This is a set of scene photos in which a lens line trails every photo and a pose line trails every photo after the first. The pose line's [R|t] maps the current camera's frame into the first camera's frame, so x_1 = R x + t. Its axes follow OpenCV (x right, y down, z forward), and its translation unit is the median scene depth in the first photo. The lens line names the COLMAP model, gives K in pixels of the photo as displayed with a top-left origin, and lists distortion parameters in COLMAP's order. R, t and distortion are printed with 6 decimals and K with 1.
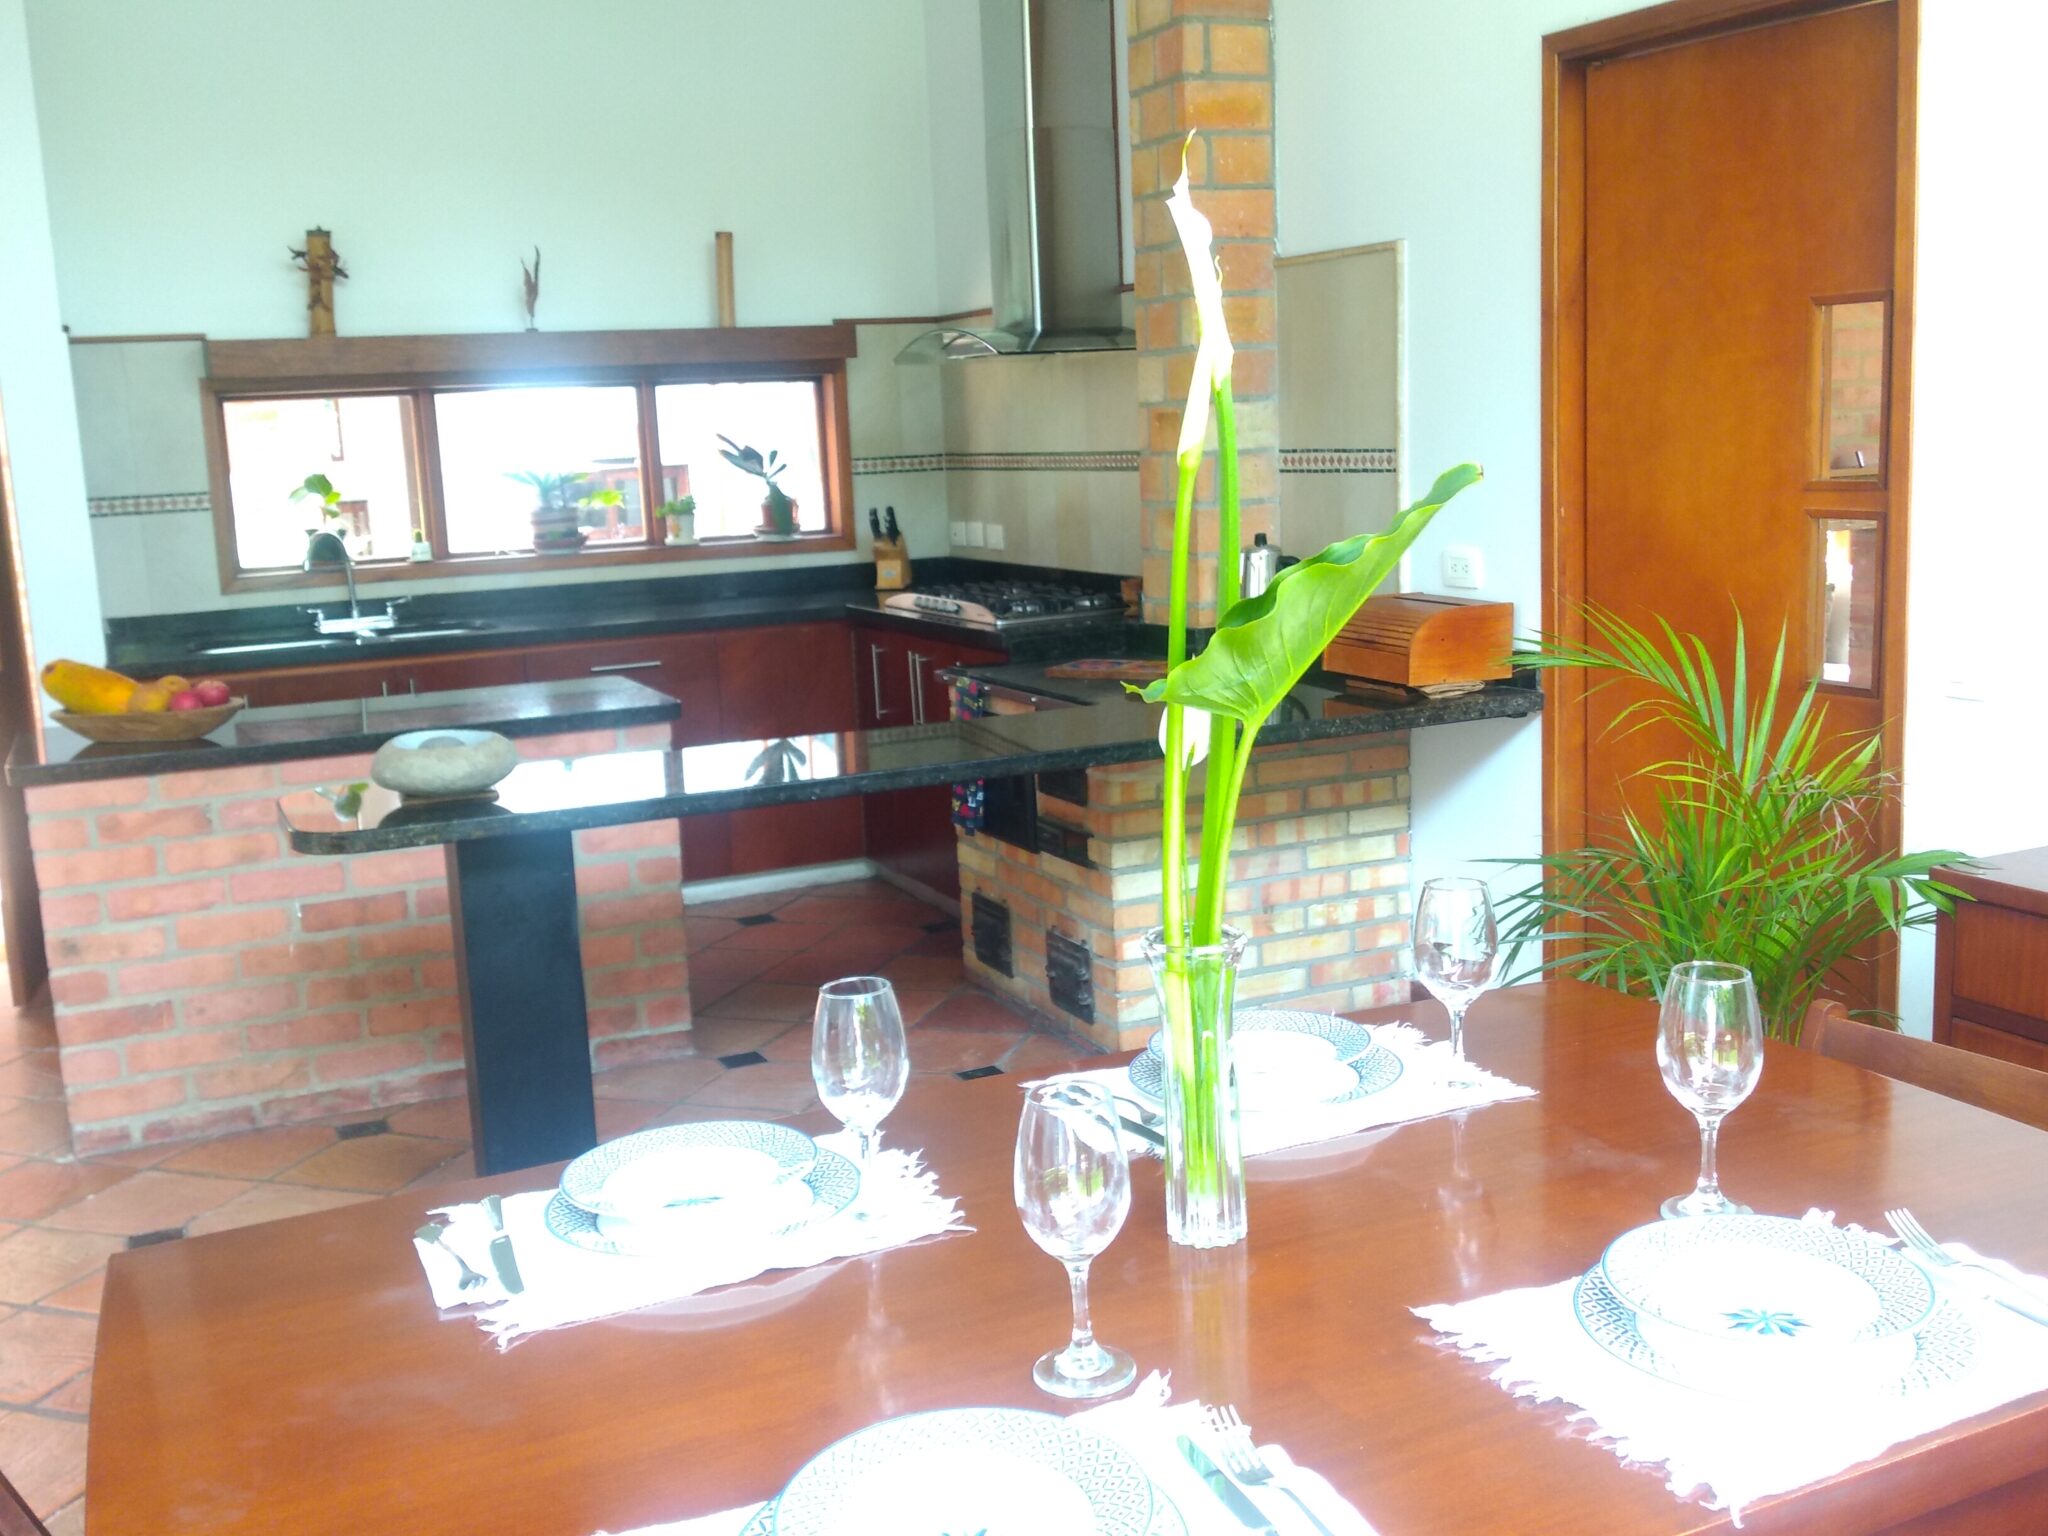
lens RADIAL K [[1955.8, 0, 1024.0], [0, 1955.8, 768.0], [0, 0, 1]] dist [-0.007006, -0.003679]
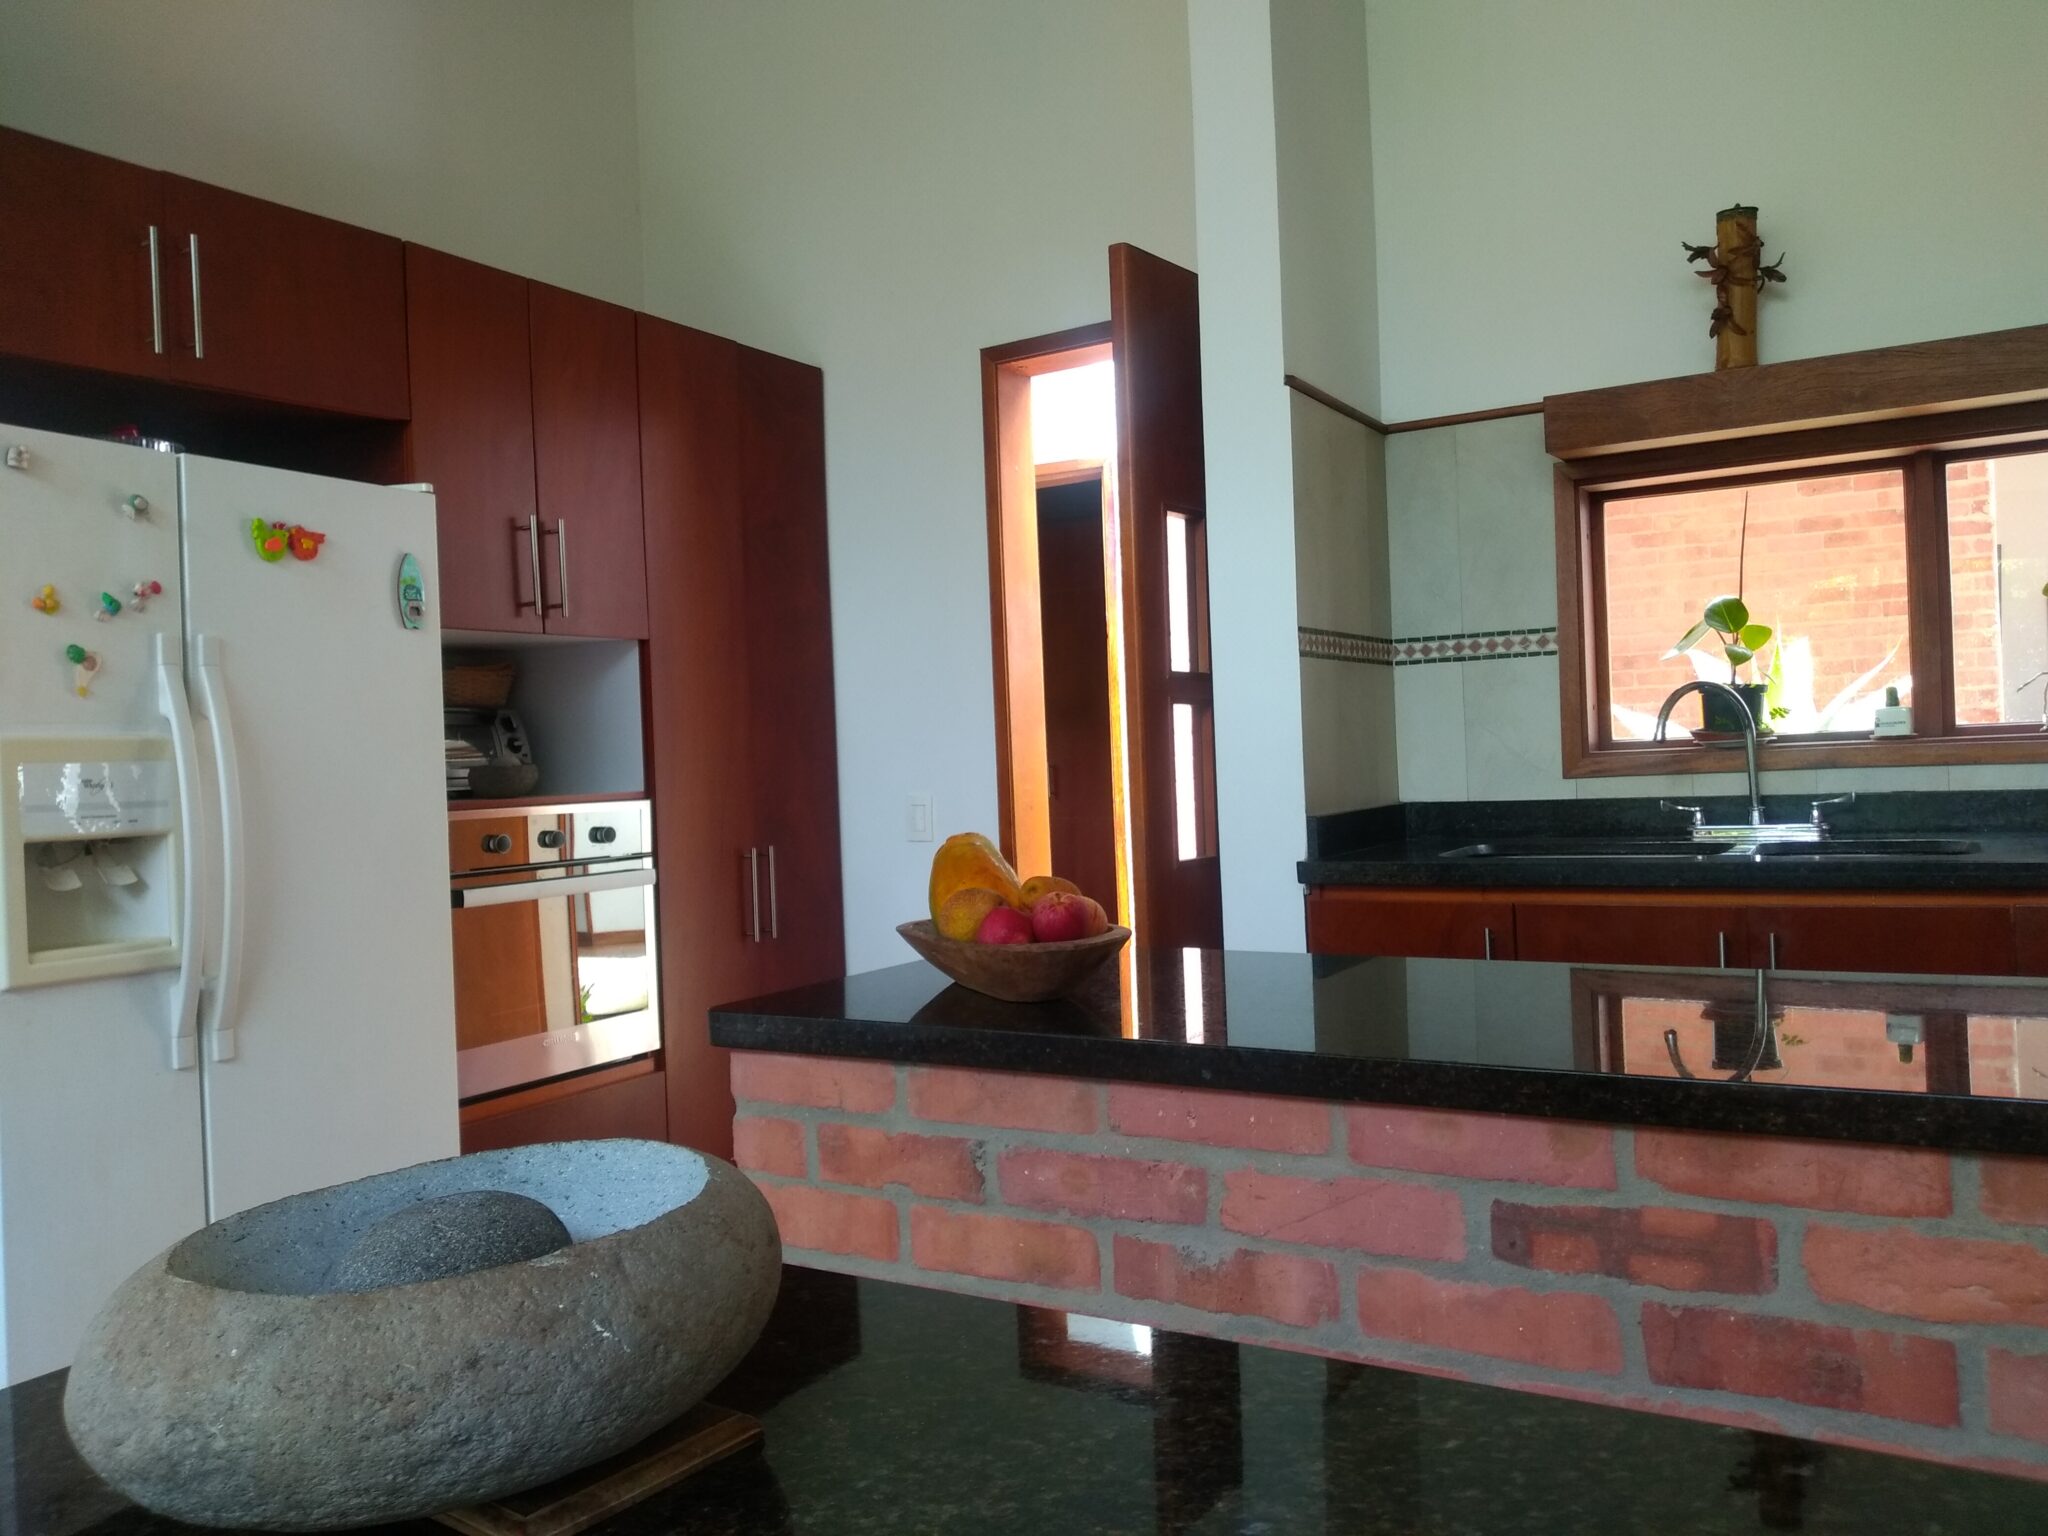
lens RADIAL K [[1606.2, 0, 1024.0], [0, 1606.2, 768.0], [0, 0, 1]] dist [-0.008765, -0.001341]
pose [[0.574145, 0.024182, -0.818396, -0.063969], [-0.128532, 0.989832, -0.060924, -0.034773], [0.808602, 0.140169, 0.571415, 0.538968]]
